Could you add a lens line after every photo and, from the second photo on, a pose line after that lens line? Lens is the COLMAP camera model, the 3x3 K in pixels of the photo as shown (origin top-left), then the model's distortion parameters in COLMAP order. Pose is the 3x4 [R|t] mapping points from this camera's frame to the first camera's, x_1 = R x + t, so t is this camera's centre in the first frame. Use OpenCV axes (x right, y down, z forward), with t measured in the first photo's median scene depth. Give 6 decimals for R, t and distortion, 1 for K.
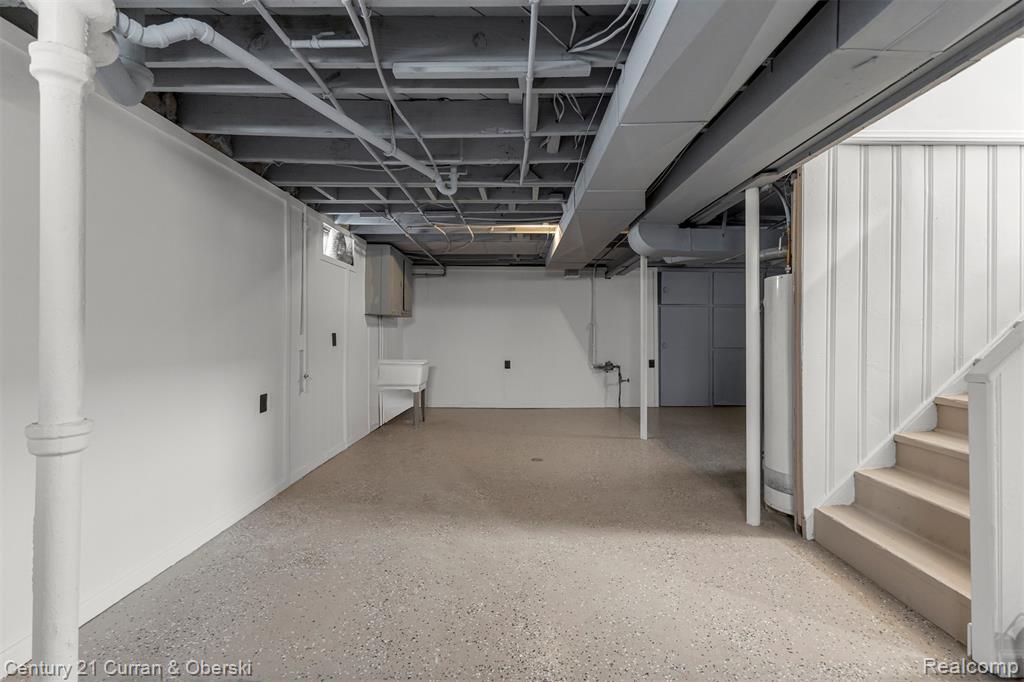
lens RADIAL K [[441.7, 0, 519.2], [0, 441.7, 331.5], [0, 0, 1]] dist [0.008236, -0.001223]
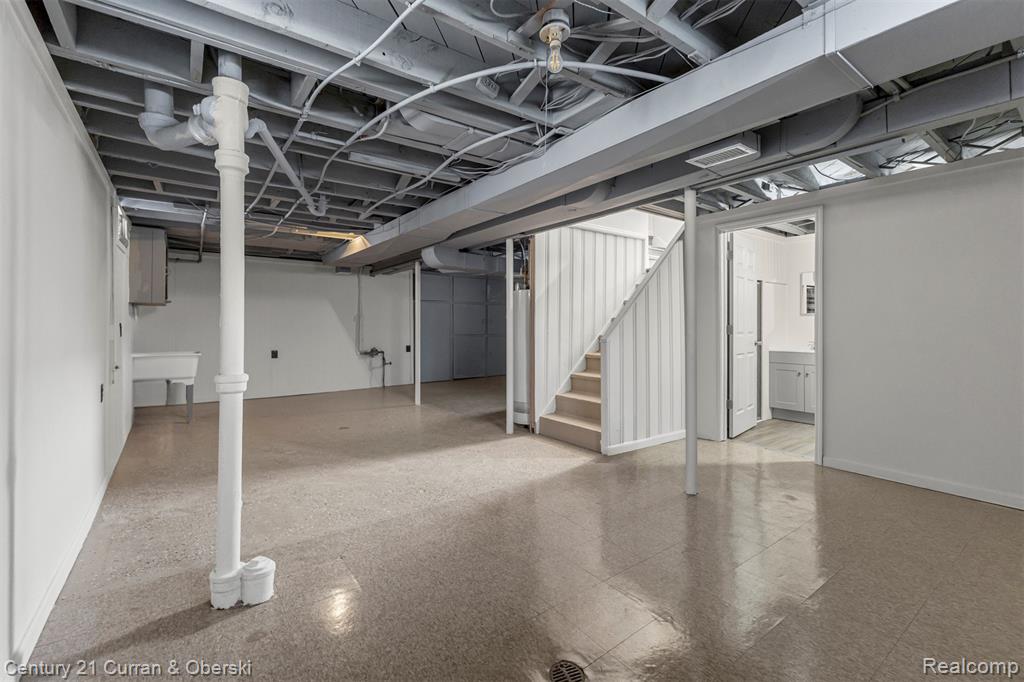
lens RADIAL K [[441.7, 0, 519.0], [0, 441.7, 325.4], [0, 0, 1]] dist [0.008236, -0.001223]
pose [[0.800601, -0.002671, 0.599192, -0.466825], [-0.001073, 0.999982, 0.005891, 0.003625], [-0.599197, -0.005359, 0.800583, -0.390578]]
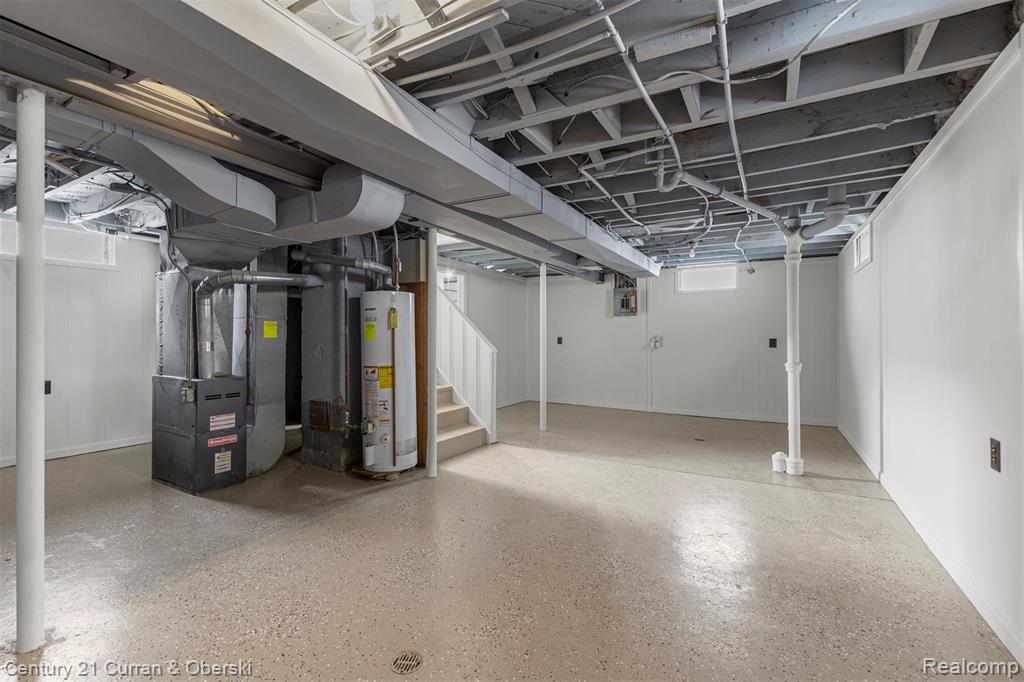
lens RADIAL K [[441.7, 0, 514.2], [0, 441.7, 339.0], [0, 0, 1]] dist [0.008236, -0.001223]
pose [[-0.861993, -0.002482, 0.506914, -0.363750], [-0.003762, 0.999992, -0.001501, 0.016578], [-0.506906, -0.003201, -0.861995, 1.996530]]
